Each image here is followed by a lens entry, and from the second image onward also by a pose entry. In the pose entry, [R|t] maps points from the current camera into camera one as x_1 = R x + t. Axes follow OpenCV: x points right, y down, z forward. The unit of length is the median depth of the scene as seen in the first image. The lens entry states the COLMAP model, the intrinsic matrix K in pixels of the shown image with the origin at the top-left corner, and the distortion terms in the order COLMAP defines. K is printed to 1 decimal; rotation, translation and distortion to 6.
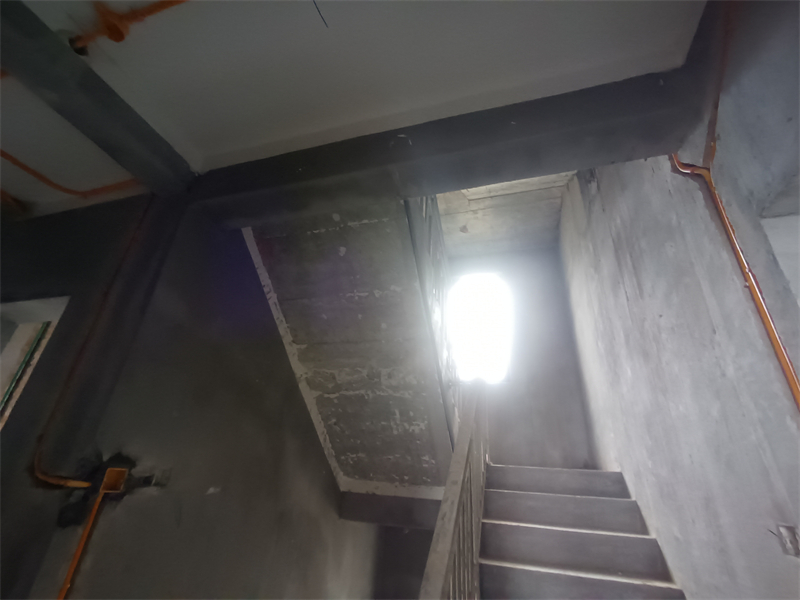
lens RADIAL K [[367.6, 0, 401.2], [0, 367.6, 306.9], [0, 0, 1]] dist [-0.007054, 0.003825]
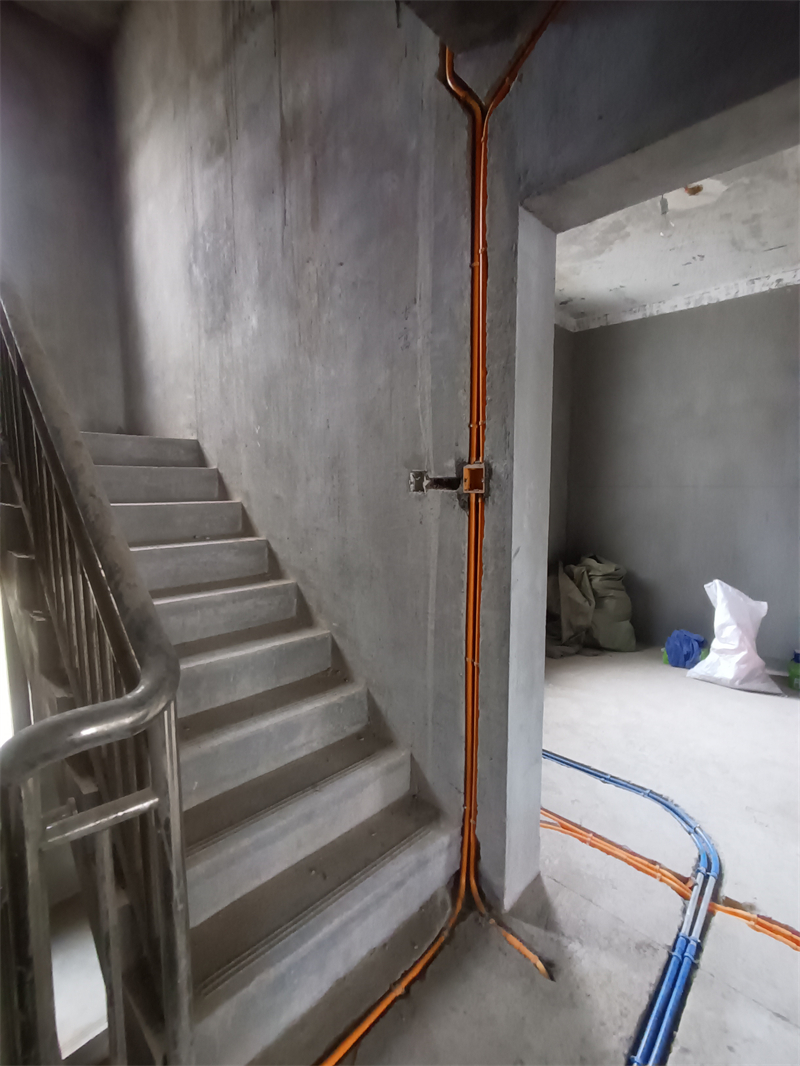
lens RADIAL K [[489.9, 0, 404.3], [0, 489.9, 532.1], [0, 0, 1]] dist [-0.007054, 0.003825]
pose [[0.451583, -0.157862, 0.878153, -0.231563], [-0.359832, 0.868410, 0.341152, 0.092645], [-0.816452, -0.470046, 0.335355, 0.156255]]
